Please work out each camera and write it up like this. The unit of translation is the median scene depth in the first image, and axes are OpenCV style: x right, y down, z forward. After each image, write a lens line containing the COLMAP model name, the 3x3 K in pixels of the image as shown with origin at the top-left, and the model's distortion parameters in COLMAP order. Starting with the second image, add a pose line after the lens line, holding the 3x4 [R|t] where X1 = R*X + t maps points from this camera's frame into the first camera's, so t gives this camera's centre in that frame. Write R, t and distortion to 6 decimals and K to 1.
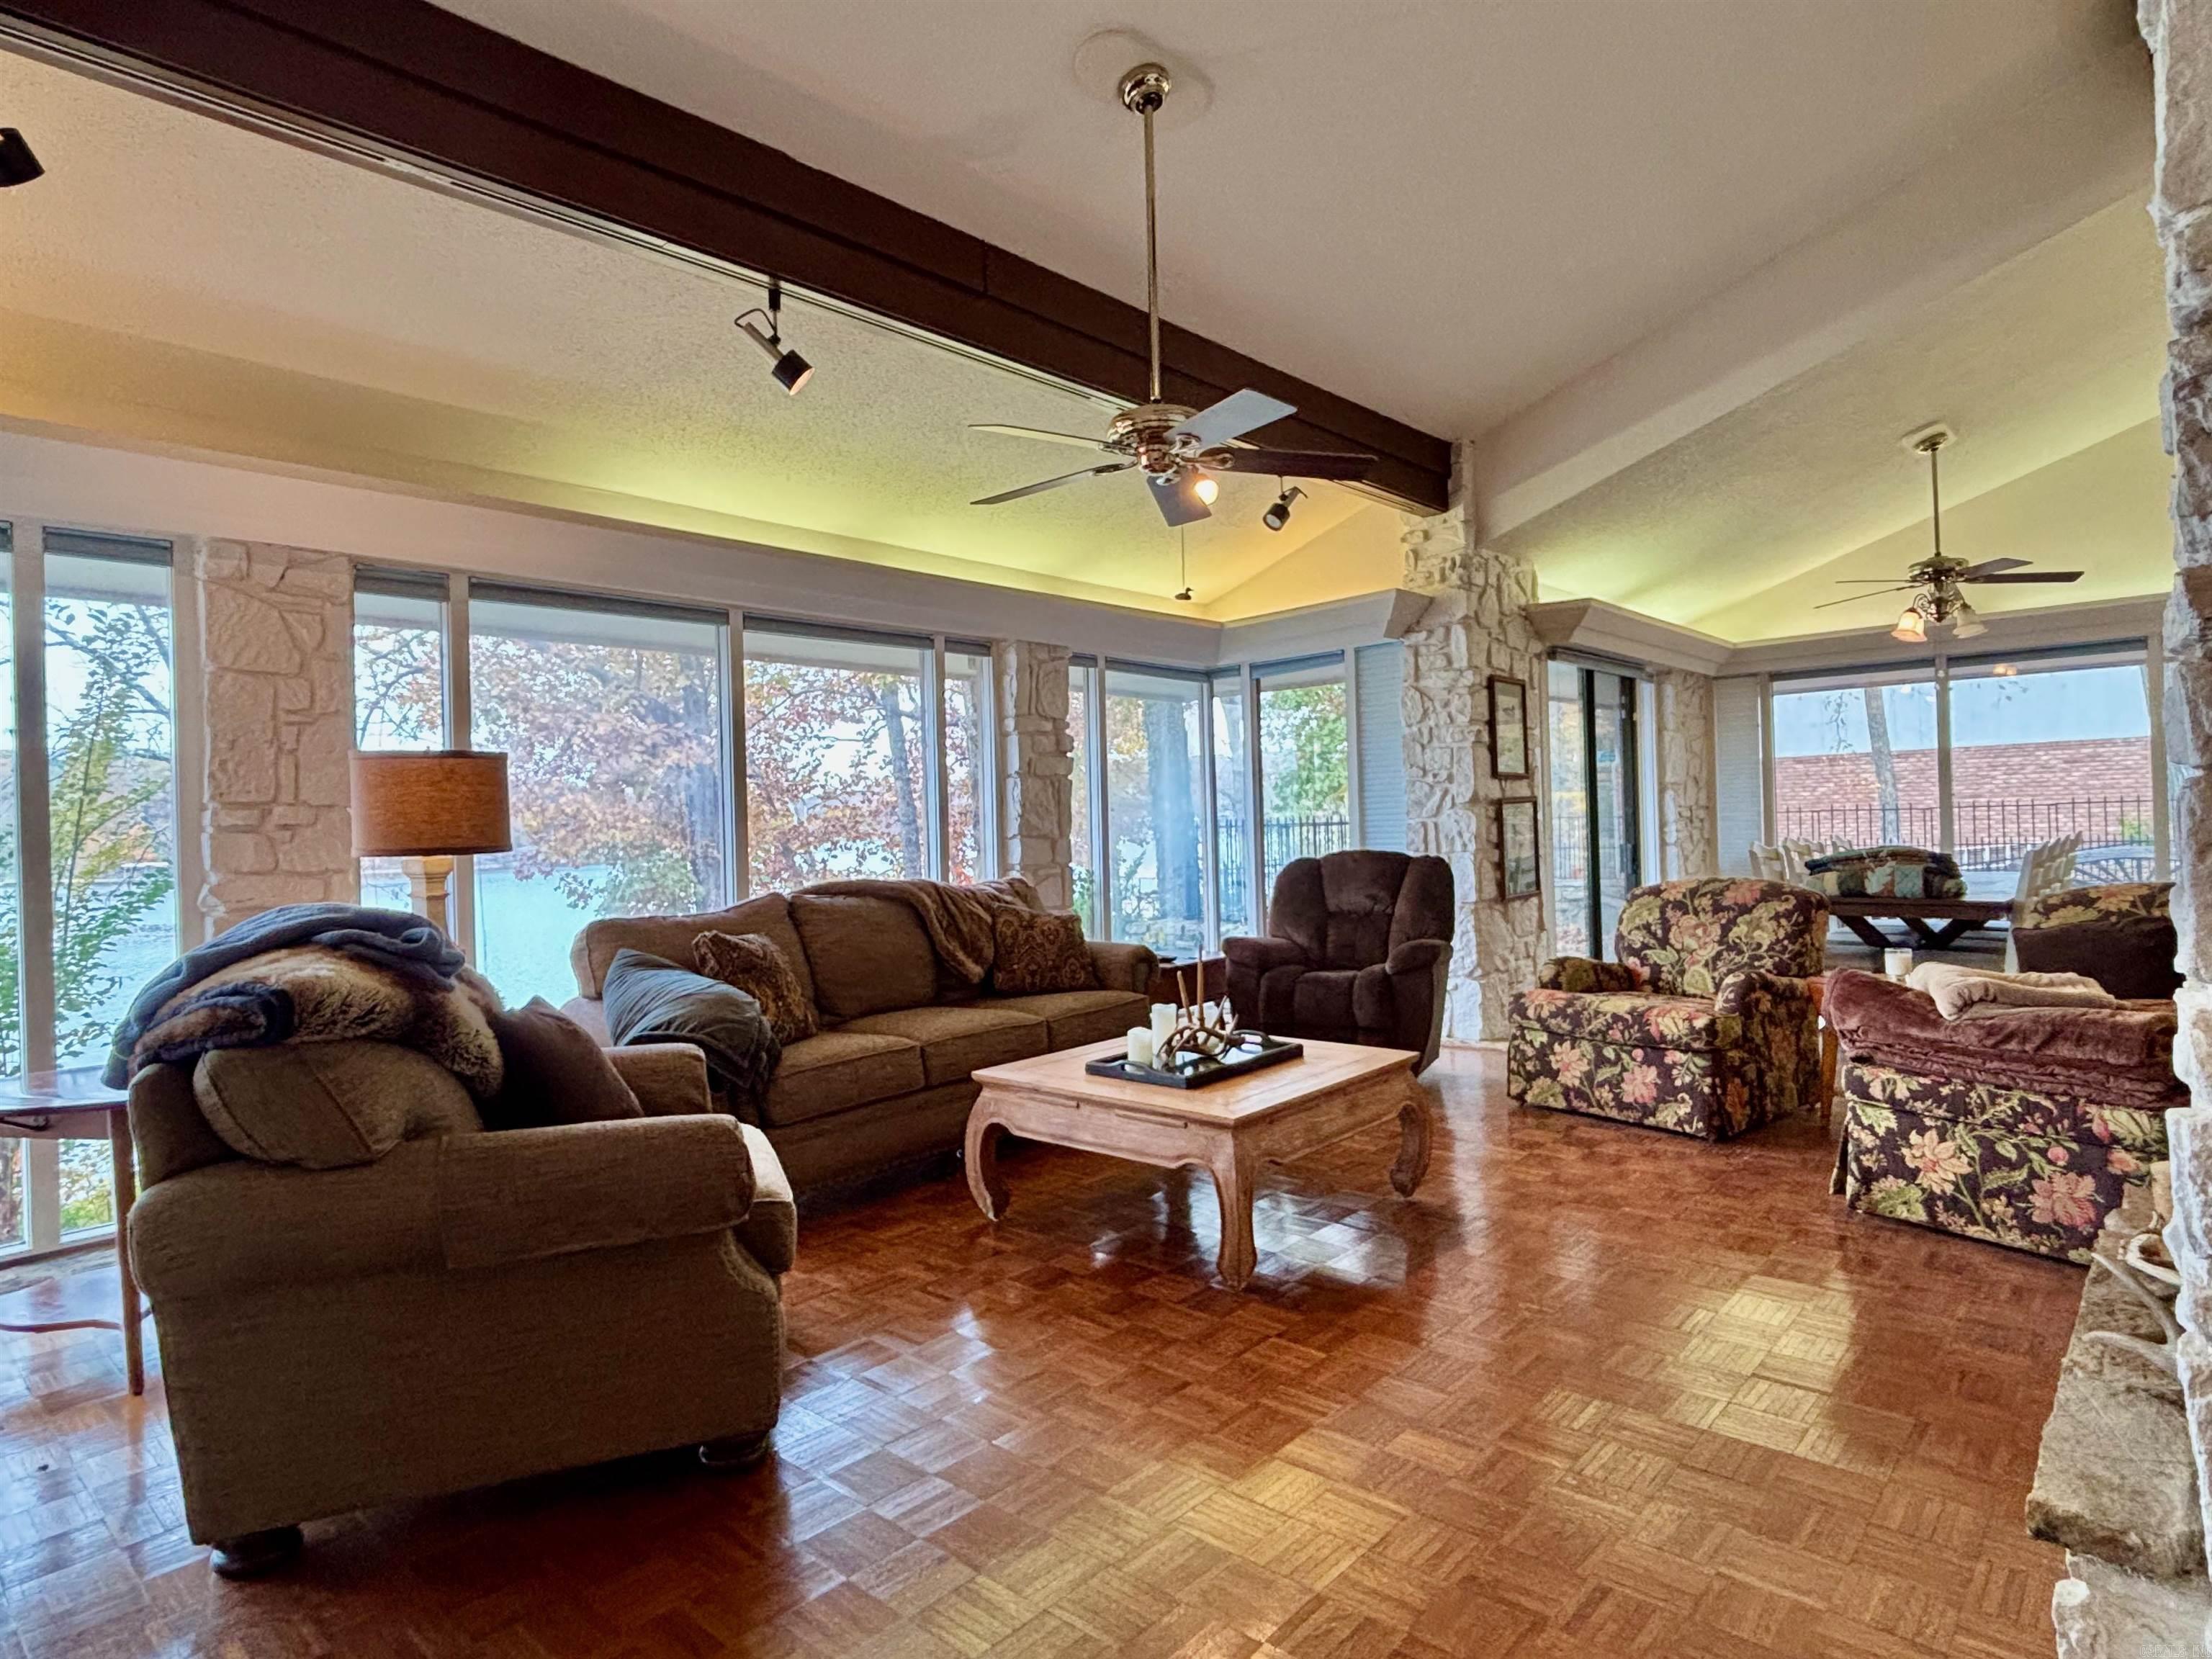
lens RADIAL K [[1226.0, 0, 1110.2], [0, 1226.0, 823.2], [0, 0, 1]] dist [0.016474, -0.020130]
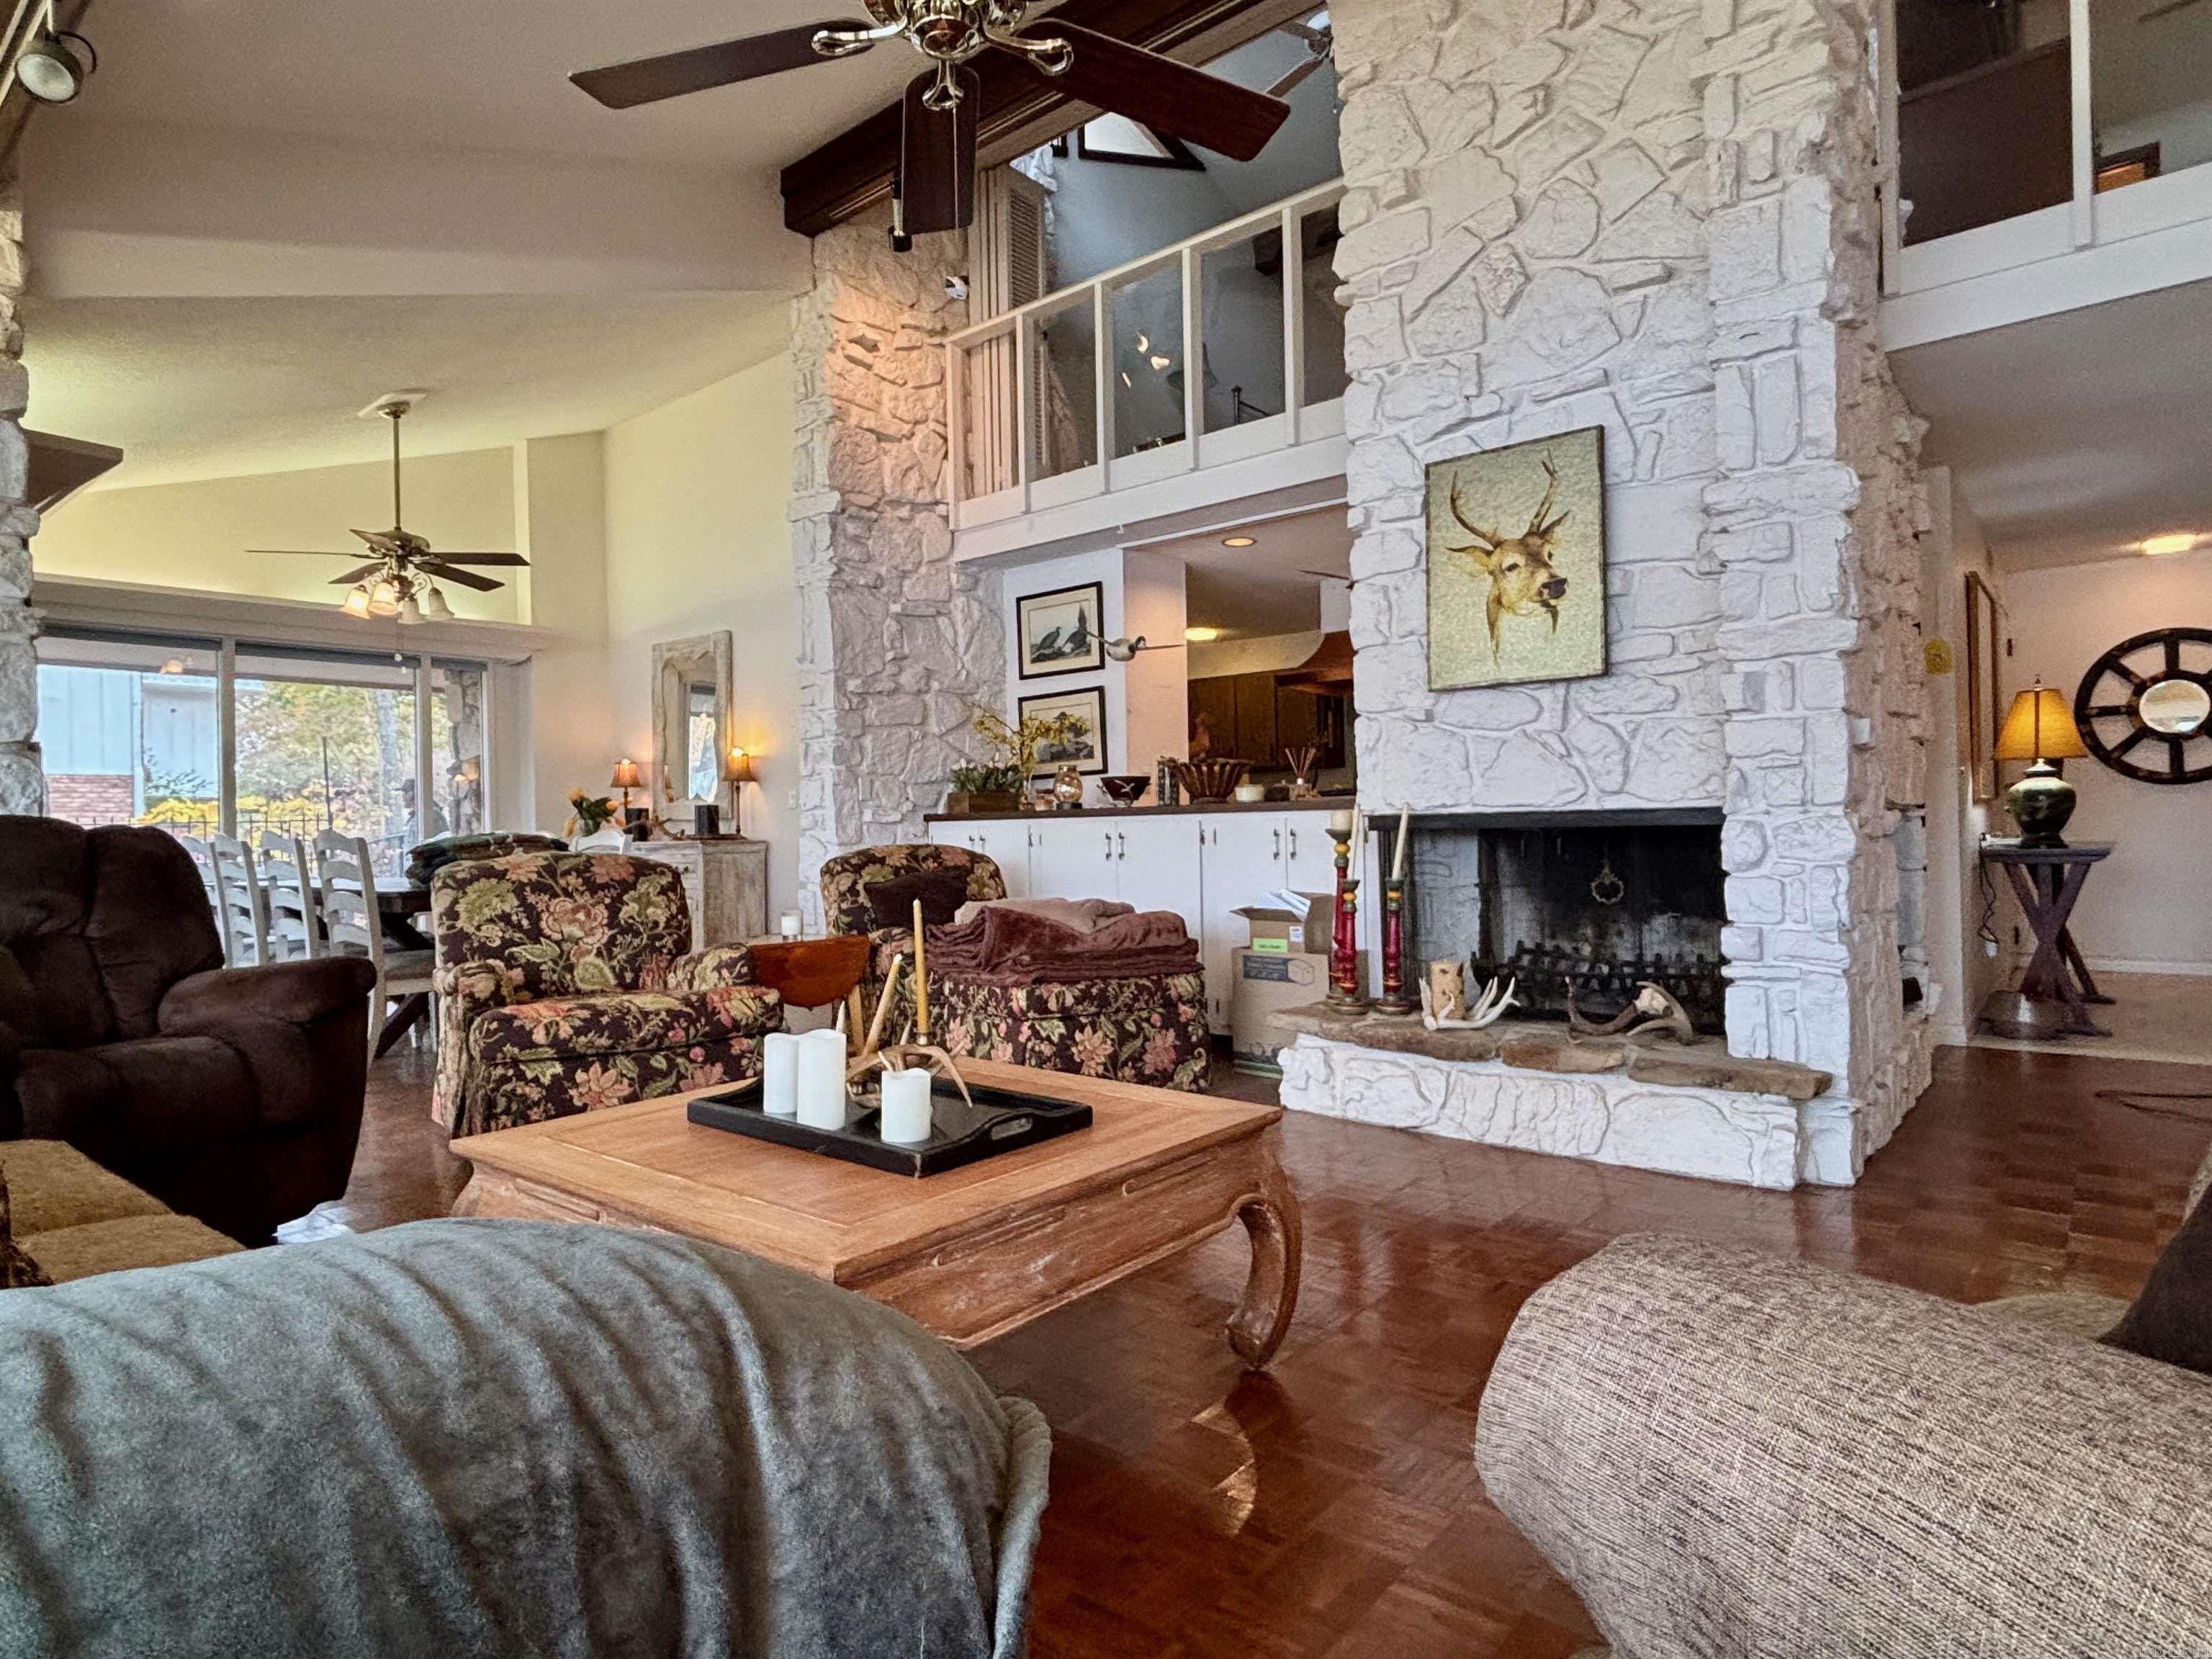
lens RADIAL K [[1226.0, 0, 1110.2], [0, 1226.0, 823.2], [0, 0, 1]] dist [0.016474, -0.020130]
pose [[-0.043213, 0.036514, 0.998398, -0.522966], [0.019083, 0.999180, -0.035716, 0.090441], [-0.998884, 0.017509, -0.043874, 0.988685]]
